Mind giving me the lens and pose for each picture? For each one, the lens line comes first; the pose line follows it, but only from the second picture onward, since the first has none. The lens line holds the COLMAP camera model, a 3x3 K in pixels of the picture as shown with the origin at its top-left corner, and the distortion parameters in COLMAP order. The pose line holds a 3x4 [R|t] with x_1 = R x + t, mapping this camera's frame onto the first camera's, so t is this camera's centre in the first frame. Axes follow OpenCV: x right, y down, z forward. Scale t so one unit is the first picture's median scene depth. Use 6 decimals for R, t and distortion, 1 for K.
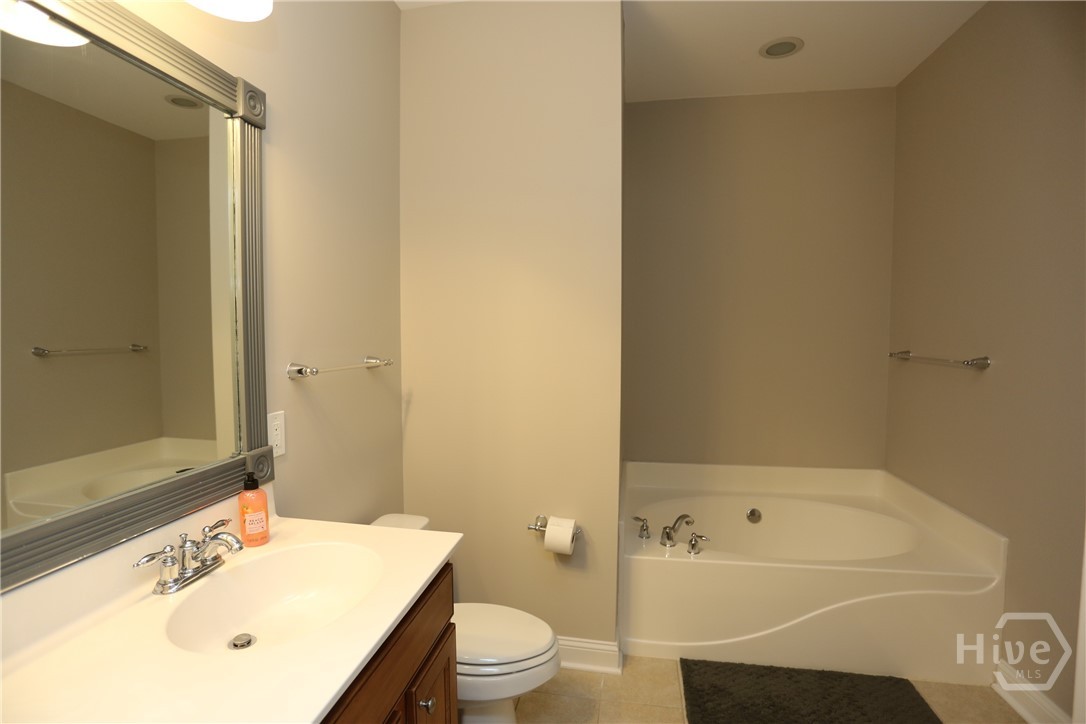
lens RADIAL K [[518.9, 0, 543.0], [0, 518.9, 362.0], [0, 0, 1]] dist [-0.010618, 0.000817]
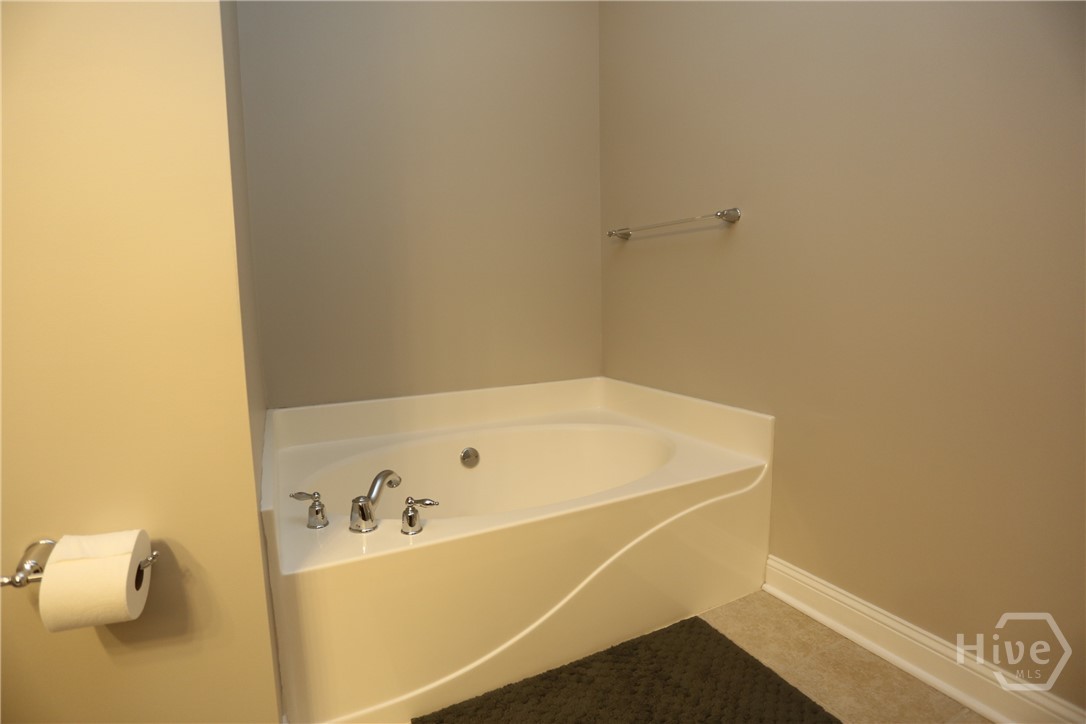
lens RADIAL K [[540.2, 0, 543.0], [0, 540.2, 362.0], [0, 0, 1]] dist [-0.061936, 0.000583]
pose [[0.804214, -0.085558, 0.588149, 0.079298], [0.045389, 0.995536, 0.082758, 0.144223], [-0.592604, -0.039860, 0.804507, 0.457808]]
